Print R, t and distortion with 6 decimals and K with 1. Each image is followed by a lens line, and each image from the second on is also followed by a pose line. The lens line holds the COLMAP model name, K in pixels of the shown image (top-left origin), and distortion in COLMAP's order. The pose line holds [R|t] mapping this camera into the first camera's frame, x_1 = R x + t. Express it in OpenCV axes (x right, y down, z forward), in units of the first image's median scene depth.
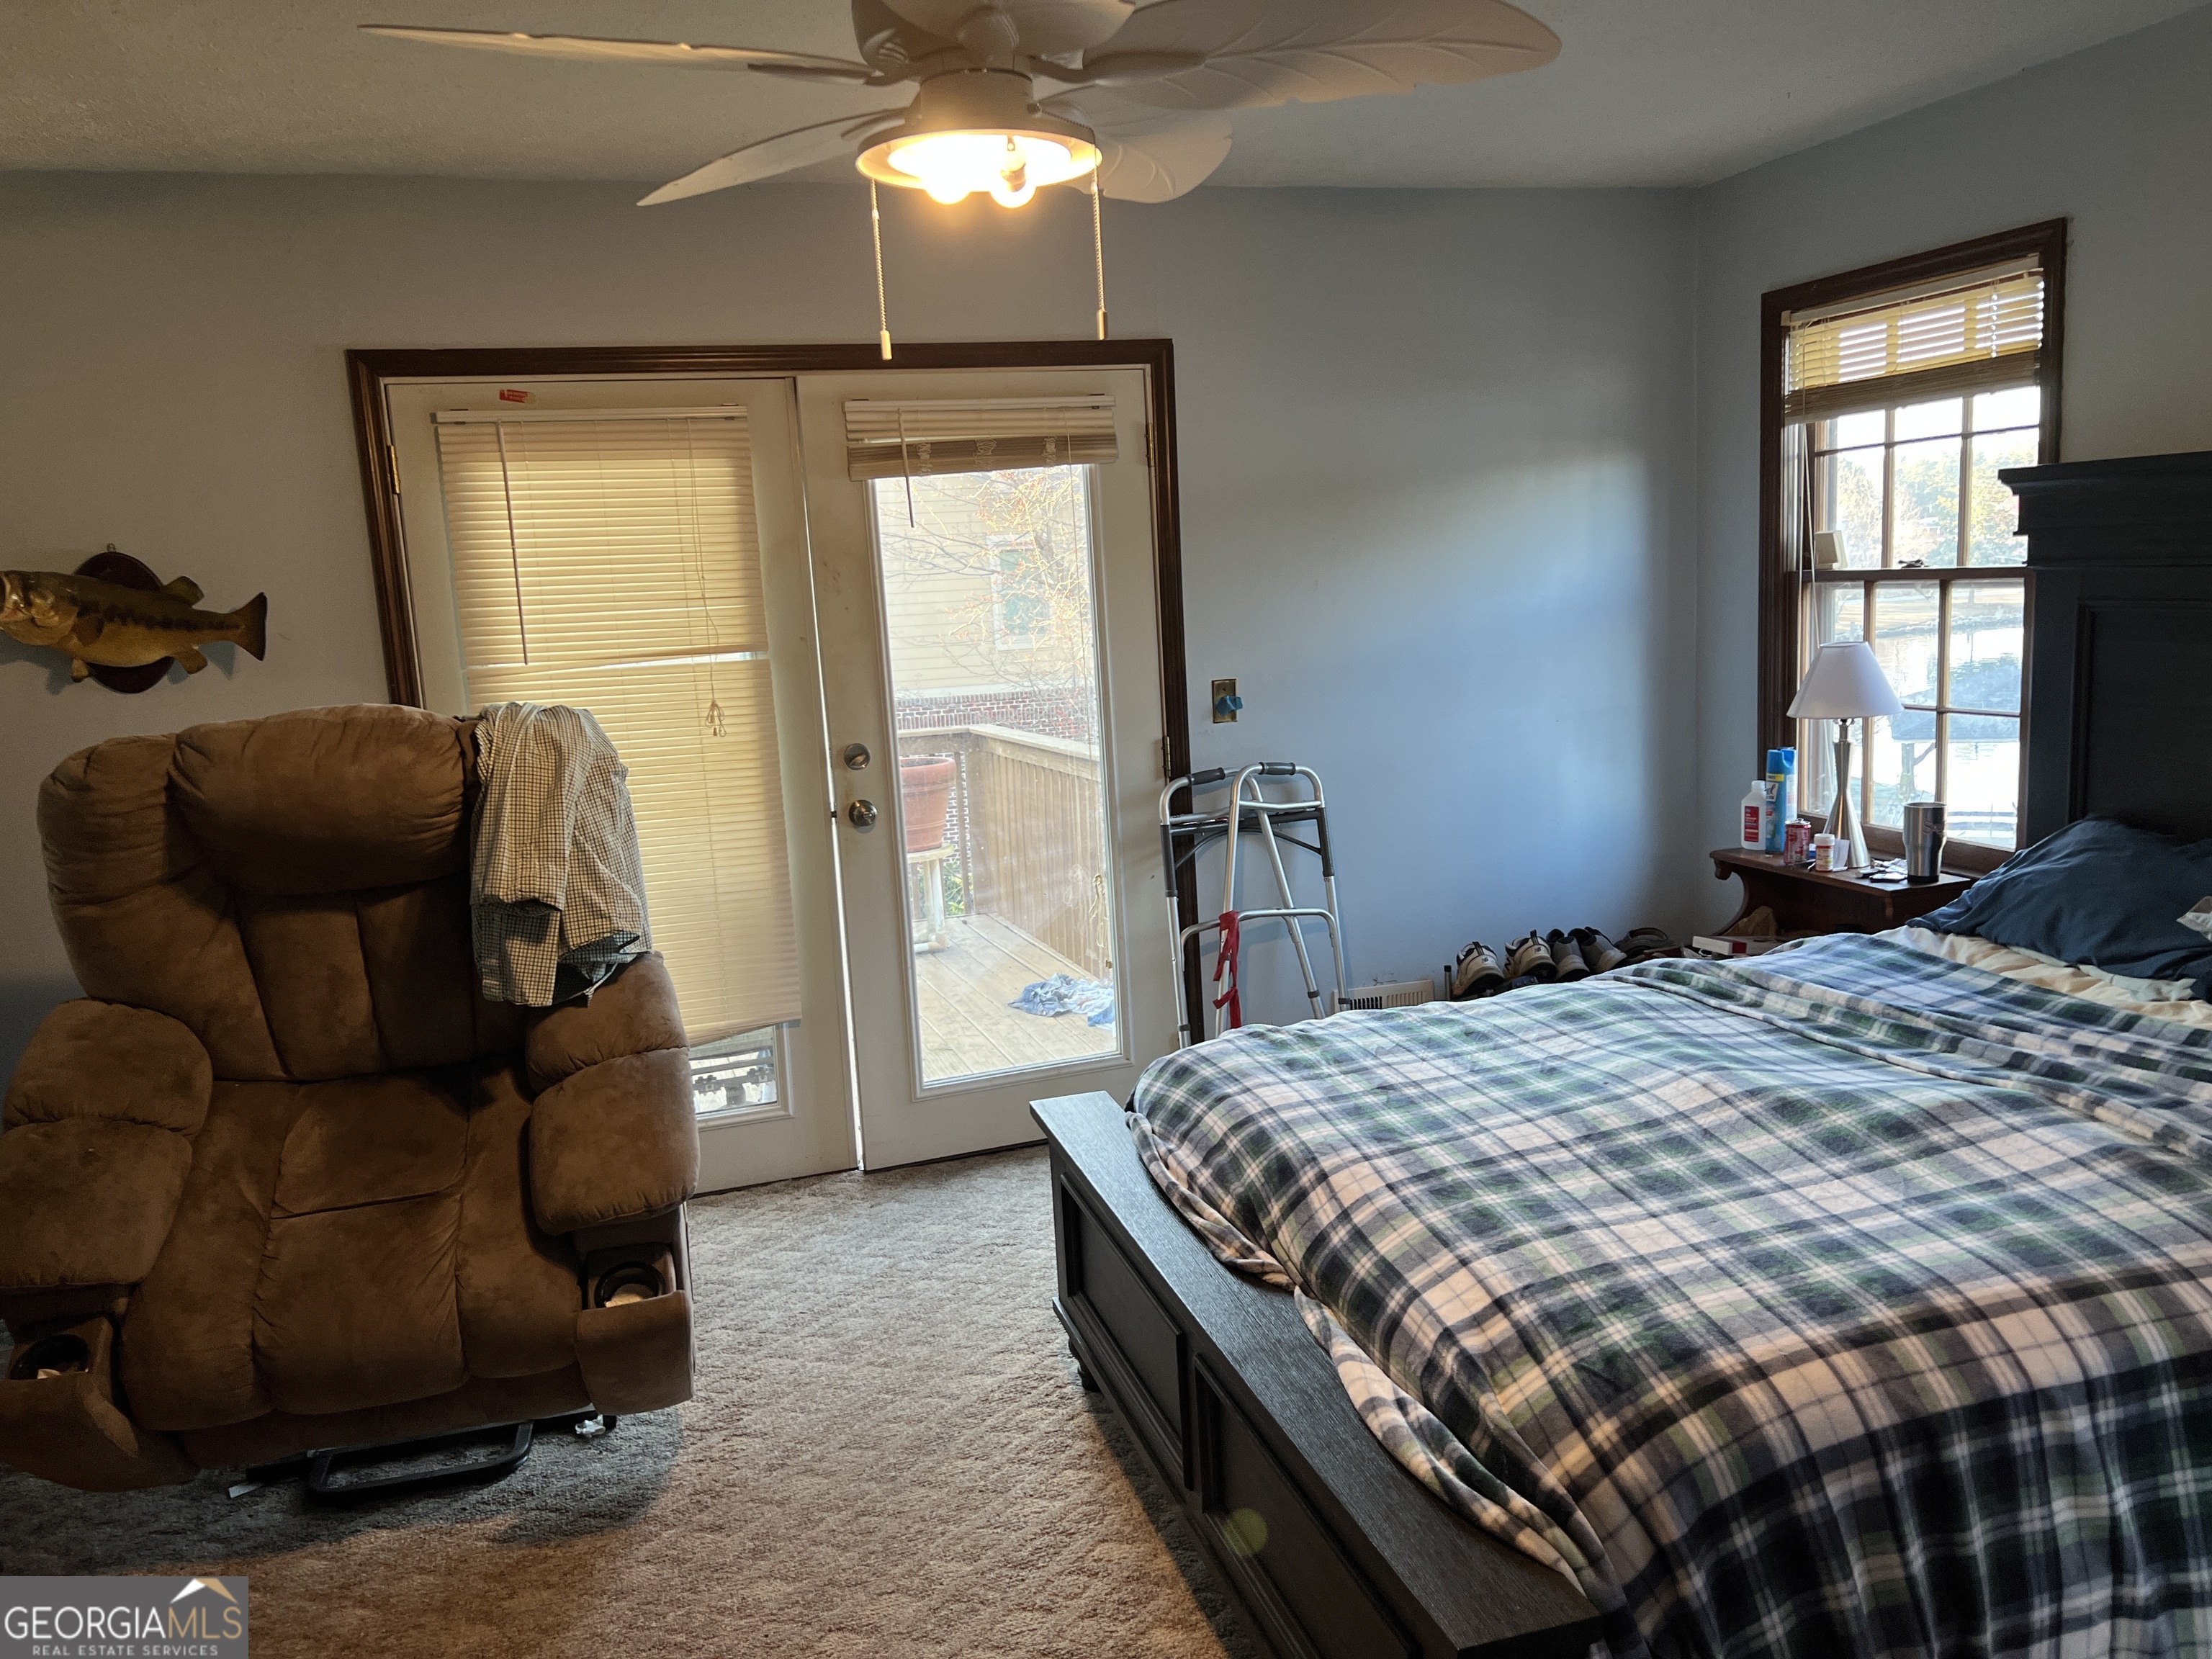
lens RADIAL K [[1668.6, 0, 1103.8], [0, 1668.6, 821.2], [0, 0, 1]] dist [0.042081, -0.050036]
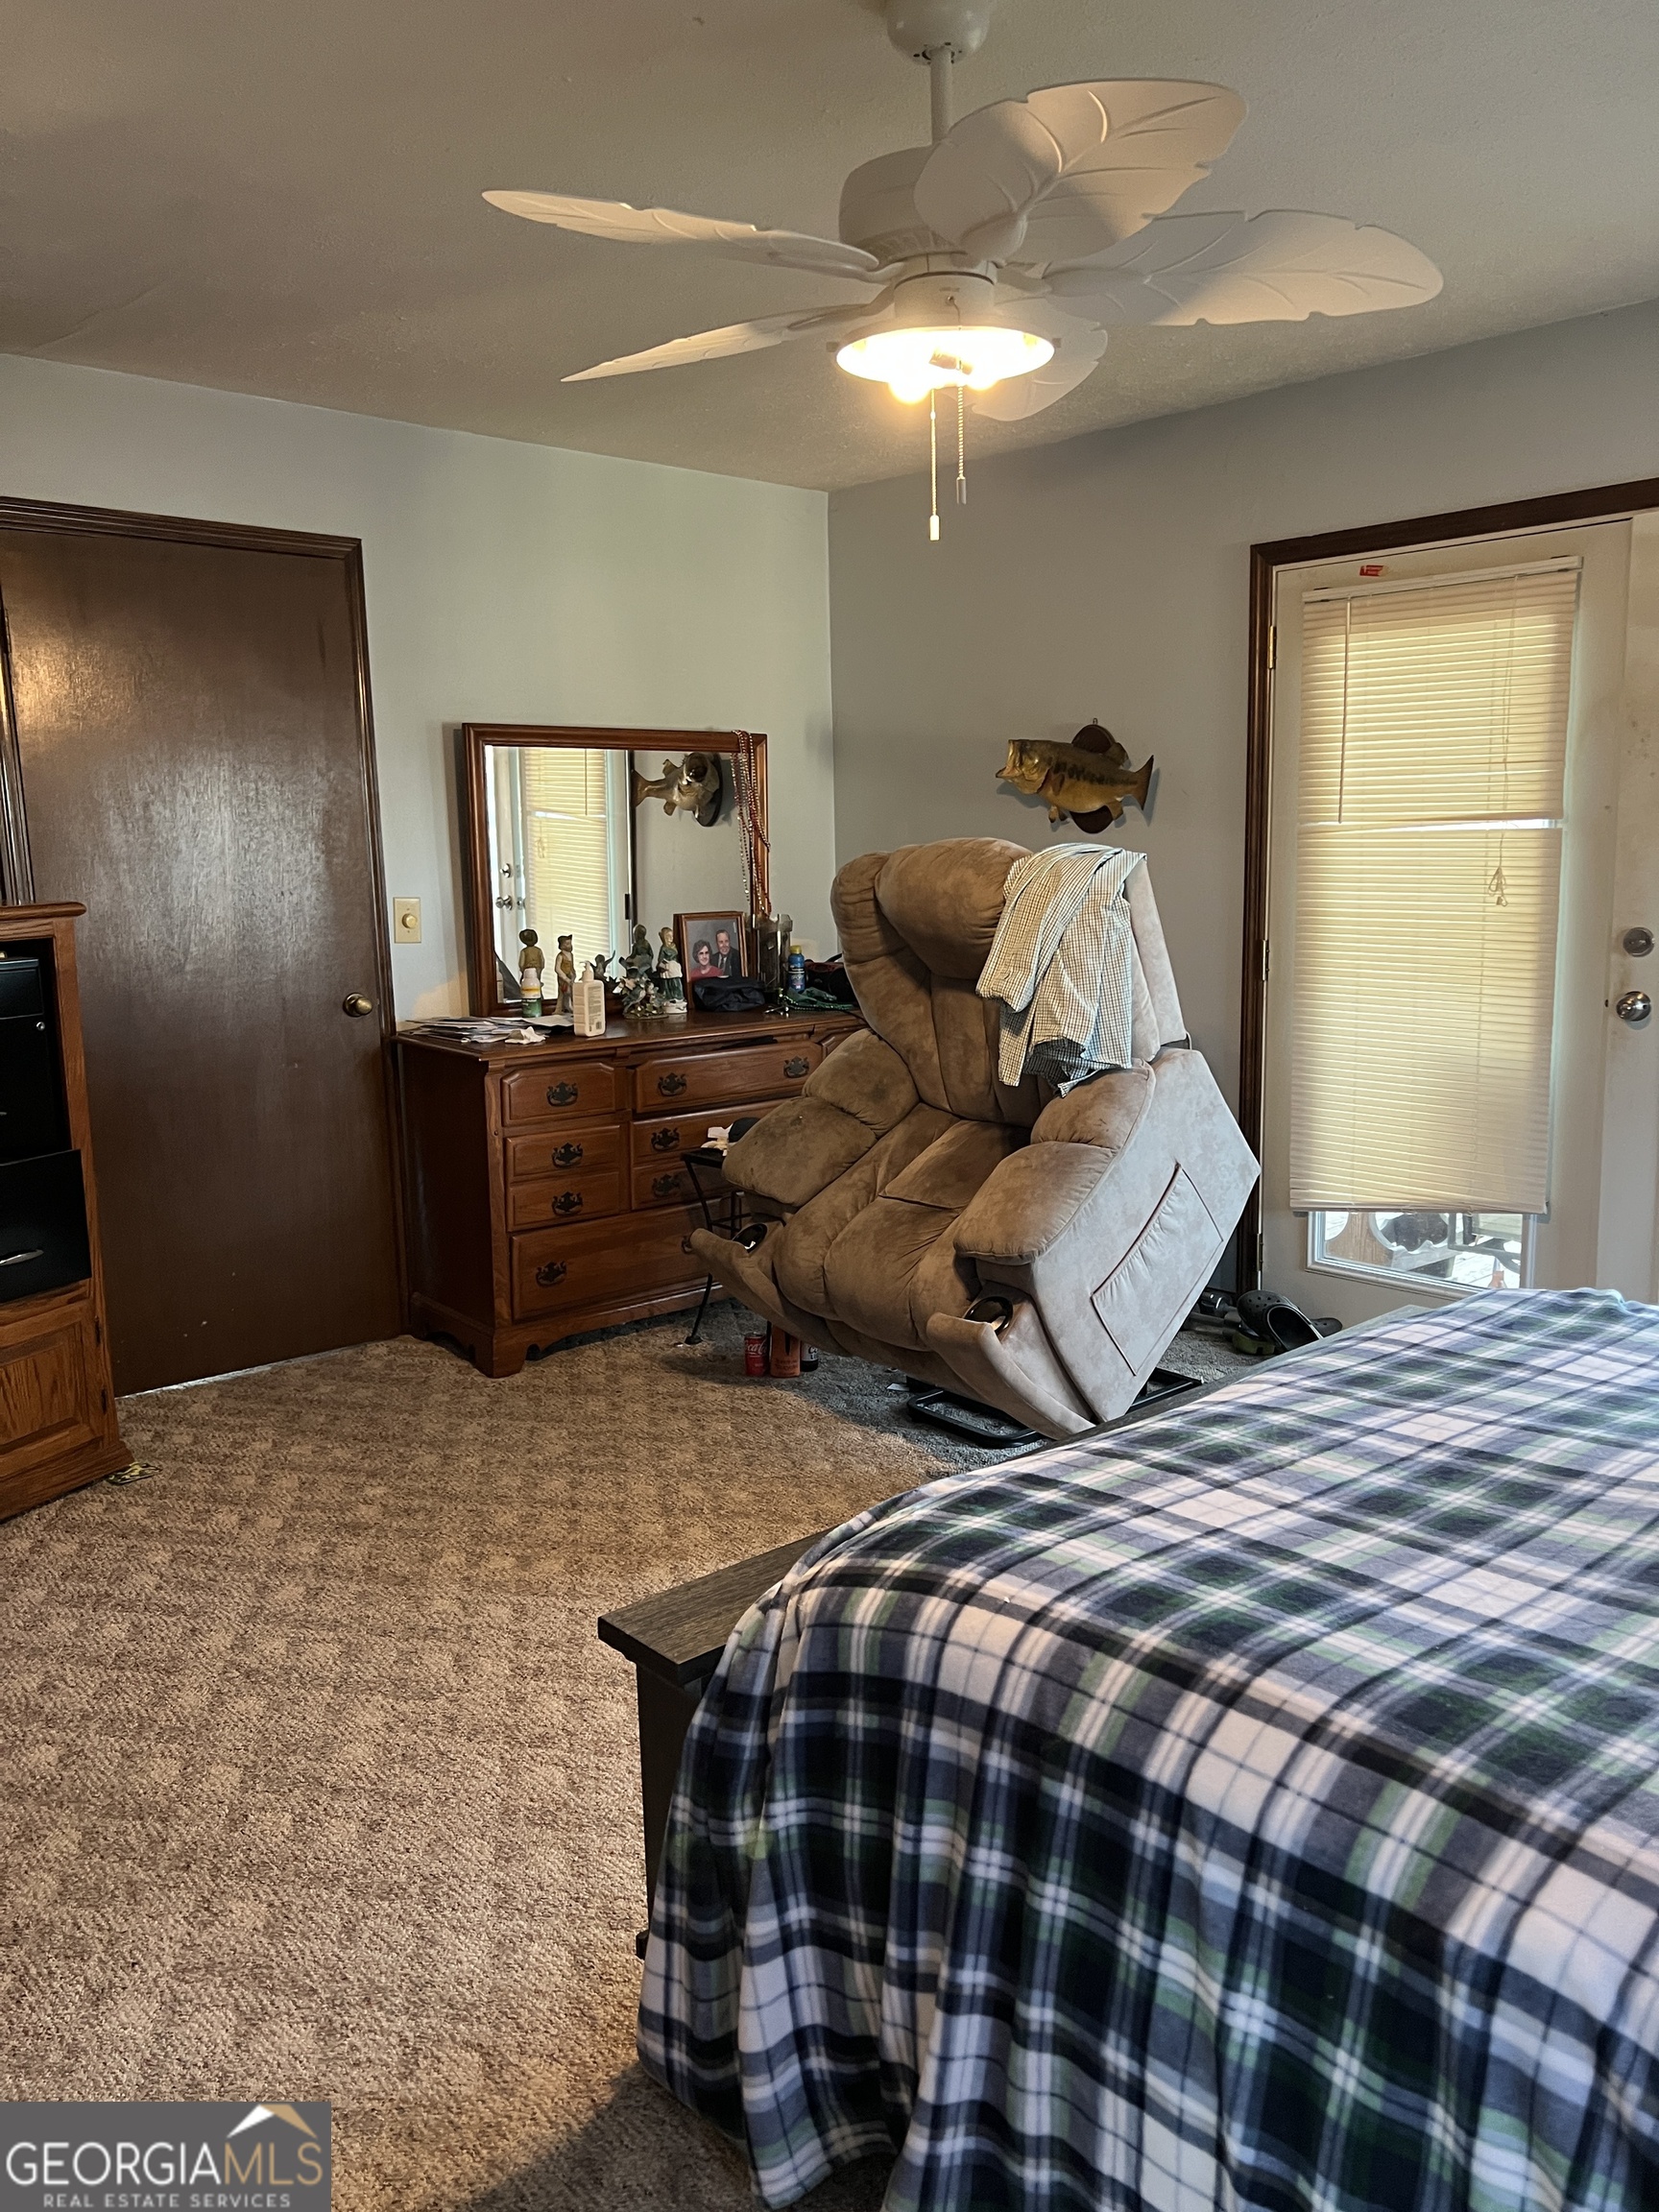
lens RADIAL K [[1668.6, 0, 838.9], [0, 1668.6, 1104.0], [0, 0, 1]] dist [0.042081, -0.050036]
pose [[0.431041, 0.186586, -0.882830, 0.713033], [-0.133099, 0.980832, 0.142313, -0.036822], [0.892462, 0.056161, 0.447613, 0.327468]]
